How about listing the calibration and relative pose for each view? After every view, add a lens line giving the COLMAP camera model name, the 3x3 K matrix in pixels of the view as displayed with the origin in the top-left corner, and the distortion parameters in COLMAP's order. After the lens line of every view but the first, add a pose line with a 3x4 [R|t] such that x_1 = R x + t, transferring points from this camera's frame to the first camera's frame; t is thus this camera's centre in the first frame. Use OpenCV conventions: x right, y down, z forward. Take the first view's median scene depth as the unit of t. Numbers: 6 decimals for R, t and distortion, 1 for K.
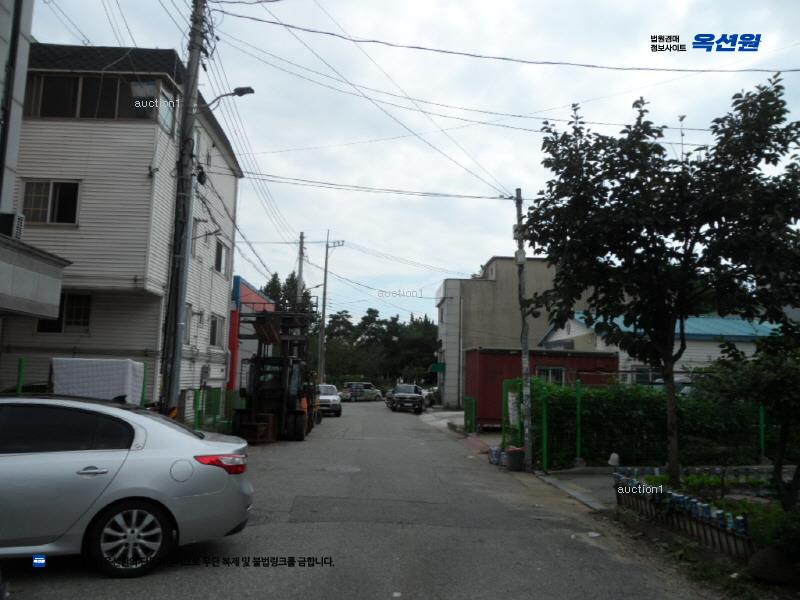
lens RADIAL K [[636.6, 0, 400.0], [0, 636.6, 300.0], [0, 0, 1]] dist [-0.027786, 0.005986]
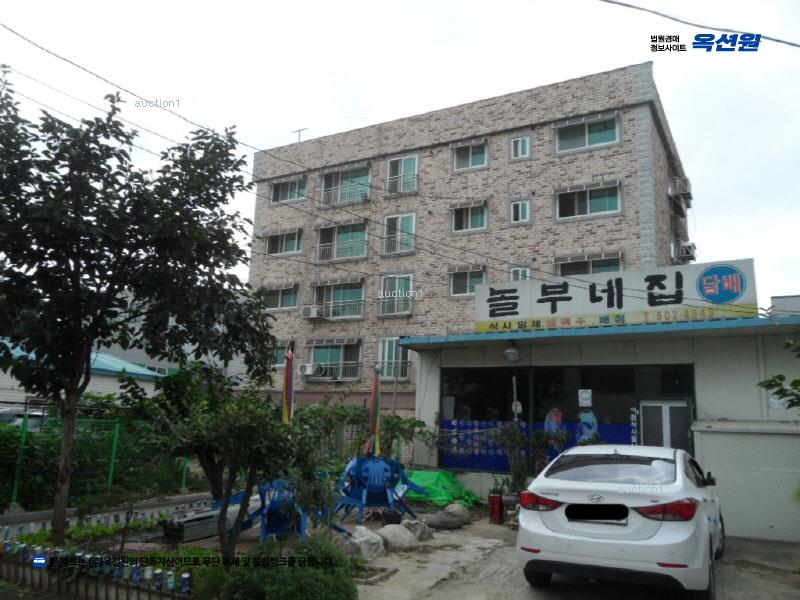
lens RADIAL K [[636.6, 0, 400.0], [0, 636.6, 300.0], [0, 0, 1]] dist [-0.027786, 0.005986]
pose [[0.534060, 0.164232, 0.829342, -0.082266], [-0.126245, 0.985445, -0.113848, 0.011549], [-0.835968, -0.043899, 0.547020, 0.174958]]
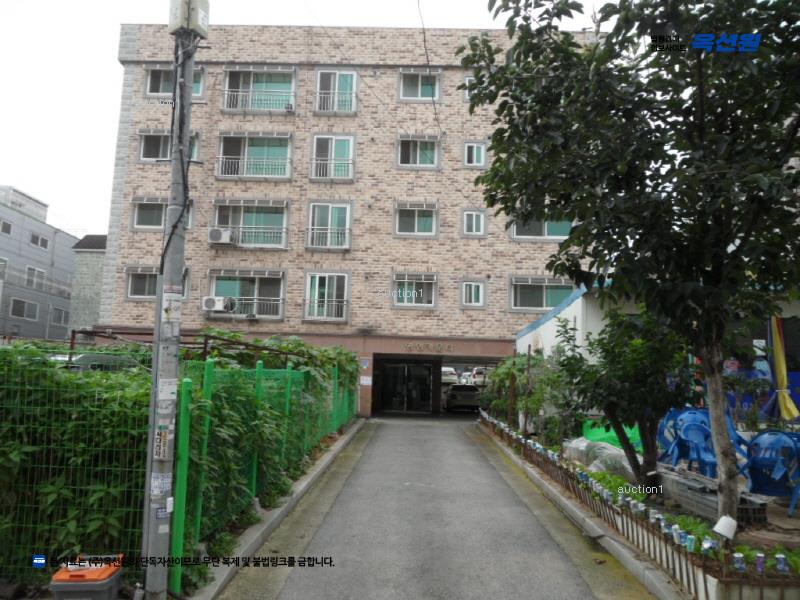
lens RADIAL K [[636.6, 0, 400.0], [0, 636.6, 300.0], [0, 0, 1]] dist [-0.027786, 0.005986]
pose [[0.075246, 0.109661, 0.991117, -0.118493], [-0.149636, 0.983922, -0.097504, 0.058788], [-0.985874, -0.140970, 0.090445, 0.492709]]
